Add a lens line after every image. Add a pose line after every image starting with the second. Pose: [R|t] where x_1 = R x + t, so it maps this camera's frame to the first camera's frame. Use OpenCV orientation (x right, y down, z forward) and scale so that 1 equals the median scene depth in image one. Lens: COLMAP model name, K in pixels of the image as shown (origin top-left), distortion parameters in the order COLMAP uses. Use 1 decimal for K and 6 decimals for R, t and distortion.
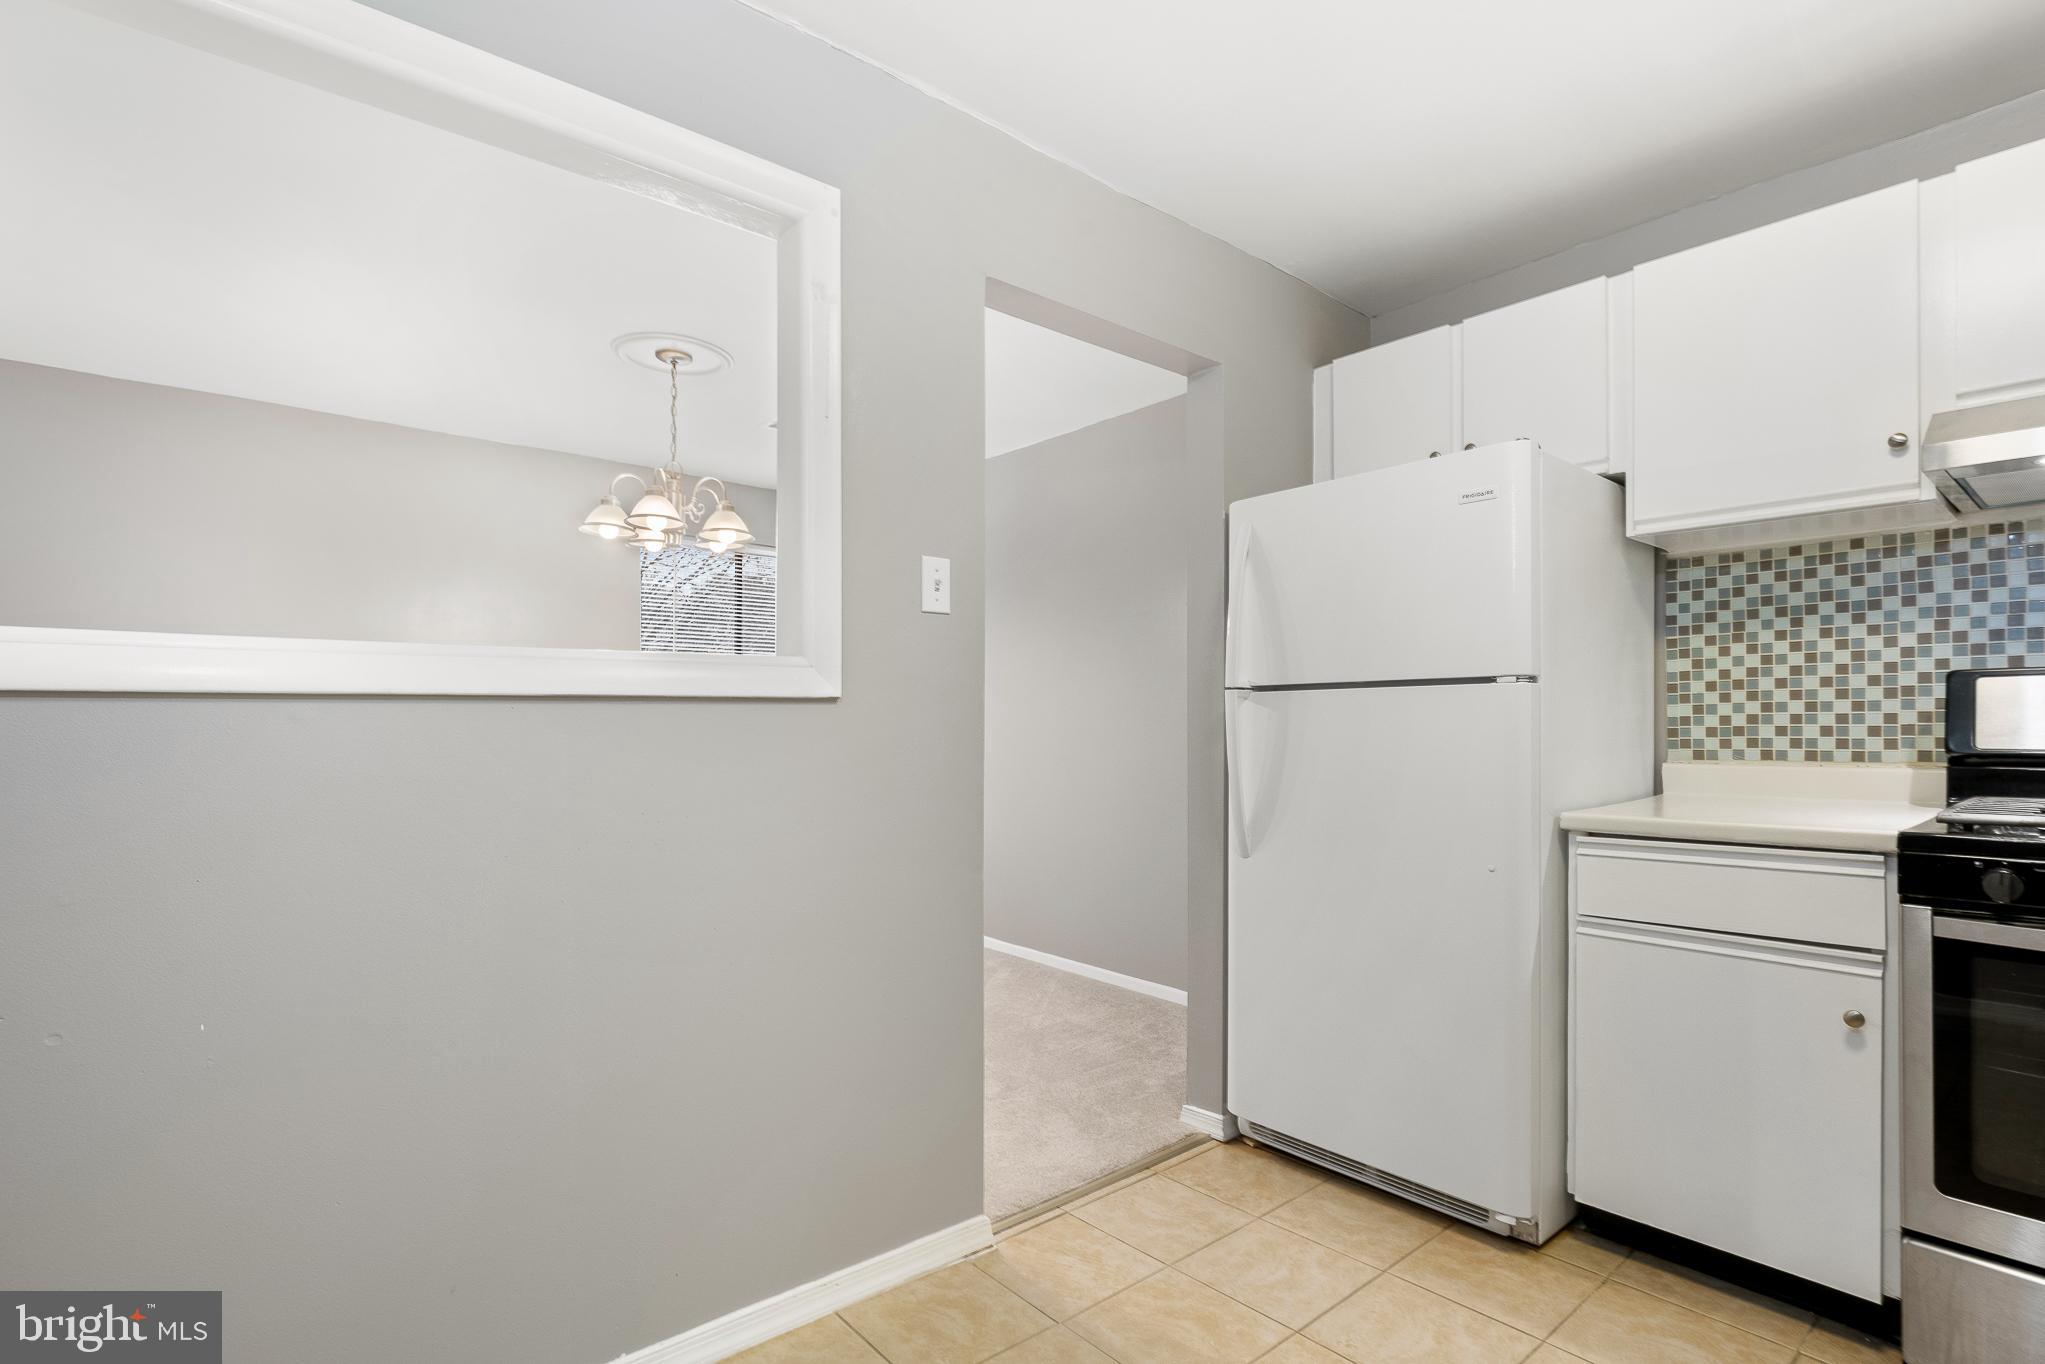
lens RADIAL K [[979.4, 0, 1015.8], [0, 979.4, 718.1], [0, 0, 1]] dist [-0.002290, -0.001865]
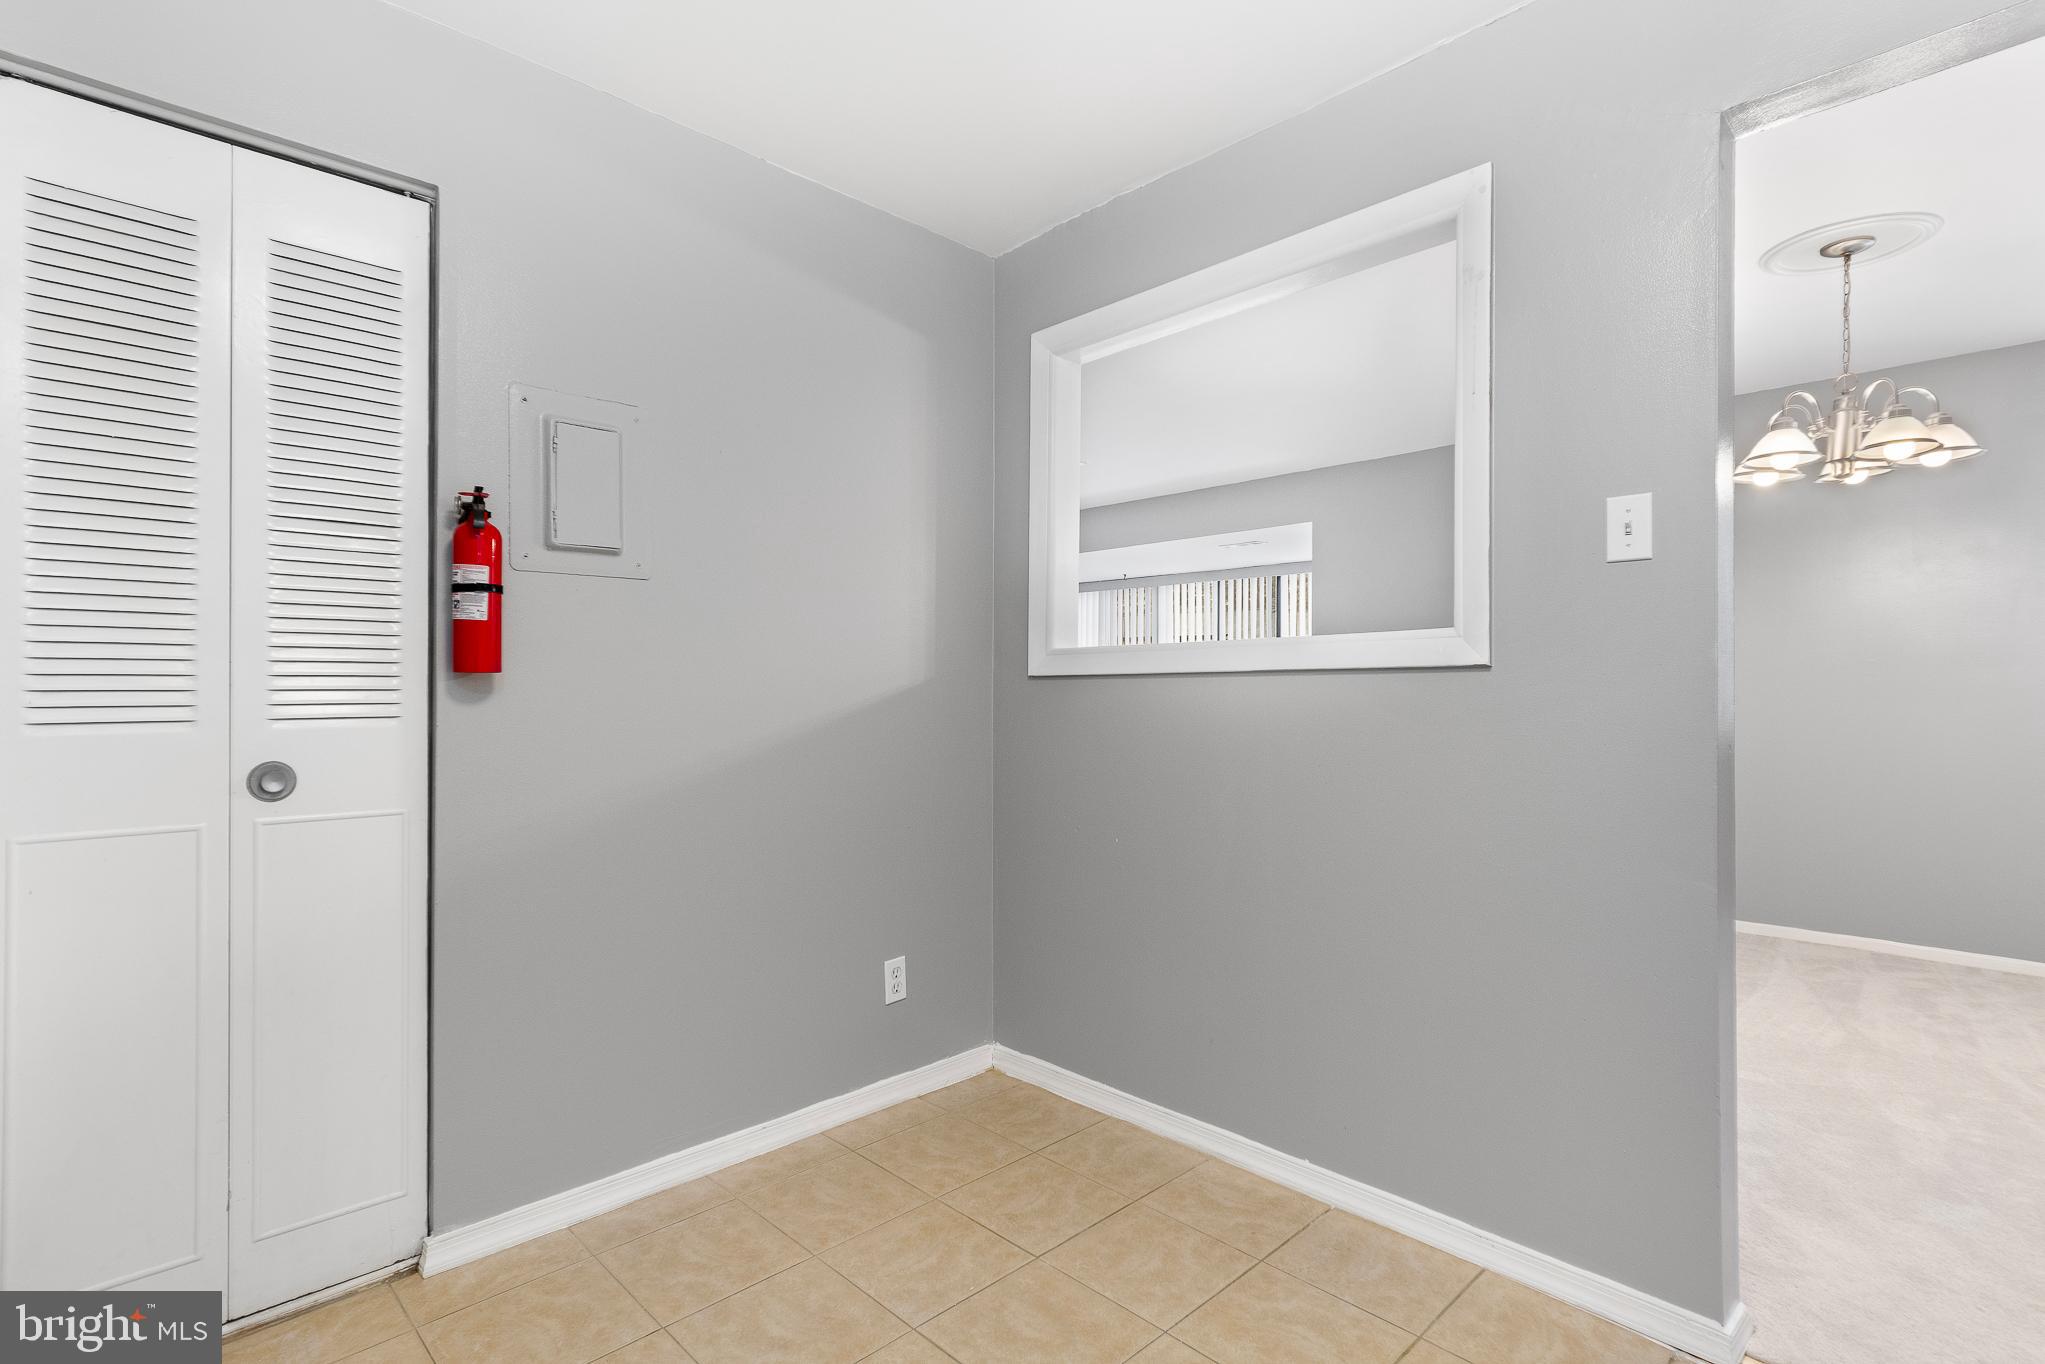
lens RADIAL K [[979.4, 0, 1009.7], [0, 979.4, 685.5], [0, 0, 1]] dist [-0.002290, -0.001865]
pose [[0.064920, -0.001476, -0.997889, 0.771409], [0.006293, 0.999980, -0.001070, -0.001666], [0.997871, -0.006211, 0.064928, 0.427700]]
